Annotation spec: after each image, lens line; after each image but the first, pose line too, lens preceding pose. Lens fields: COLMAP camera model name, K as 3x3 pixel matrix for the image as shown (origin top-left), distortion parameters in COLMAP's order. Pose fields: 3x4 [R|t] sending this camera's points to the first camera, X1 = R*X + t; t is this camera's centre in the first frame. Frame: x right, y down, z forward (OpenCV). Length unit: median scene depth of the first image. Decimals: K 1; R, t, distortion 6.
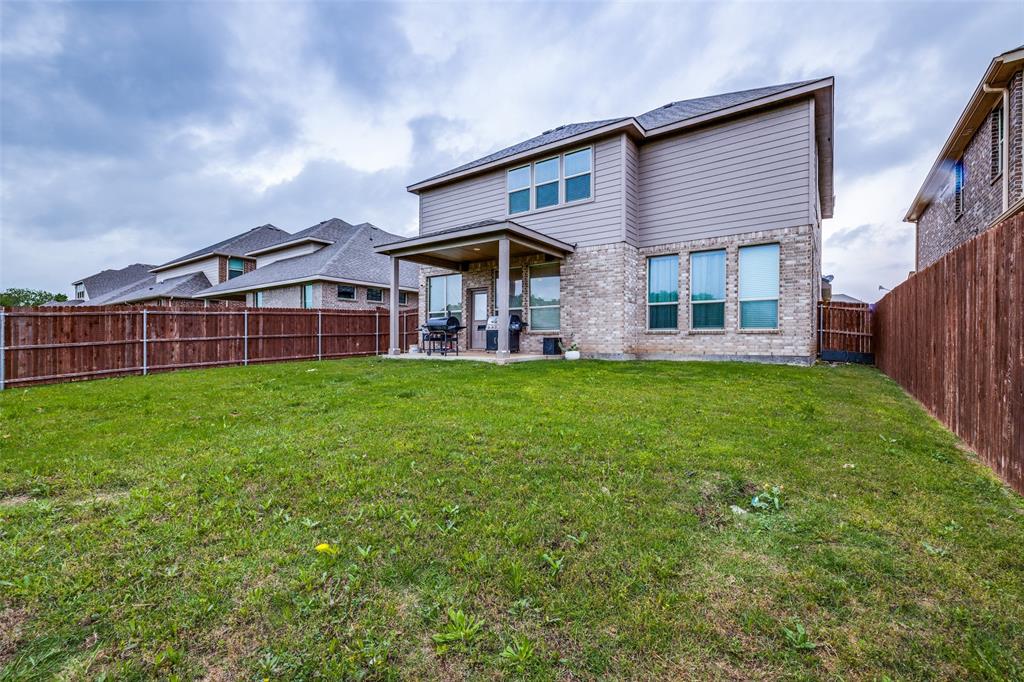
lens RADIAL K [[426.4, 0, 501.5], [0, 426.4, 343.3], [0, 0, 1]] dist [0.000263, -0.000272]
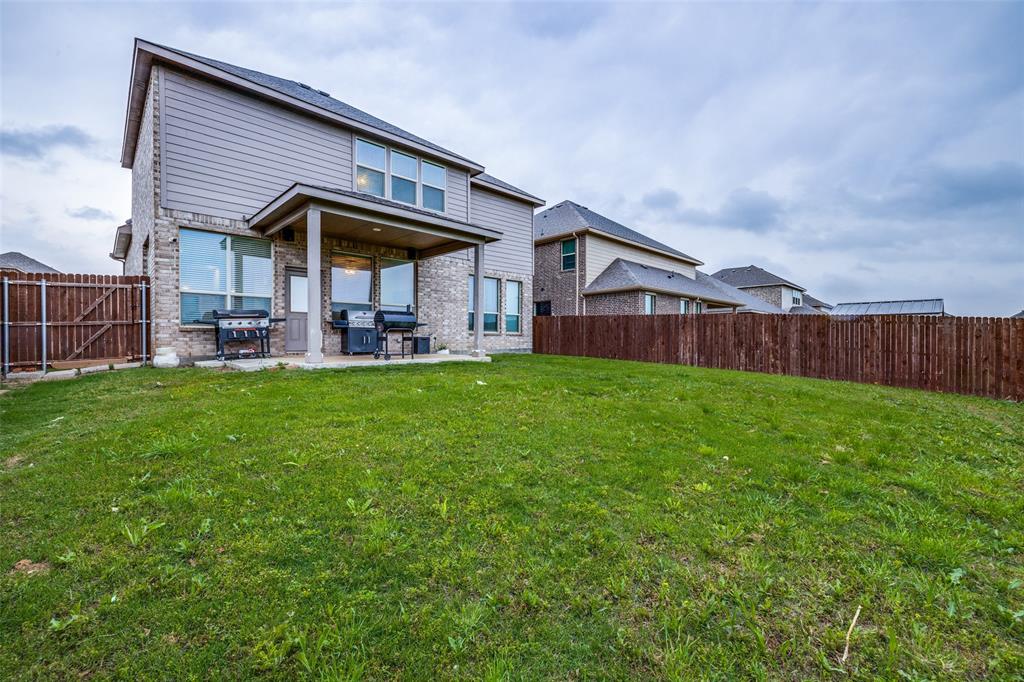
lens RADIAL K [[426.4, 0, 501.5], [0, 426.4, 343.3], [0, 0, 1]] dist [0.000263, -0.000272]
pose [[0.174596, -0.012270, 0.984564, -0.832476], [-0.000415, 0.999921, 0.012535, -0.011019], [-0.984640, -0.002597, 0.174577, 0.621280]]
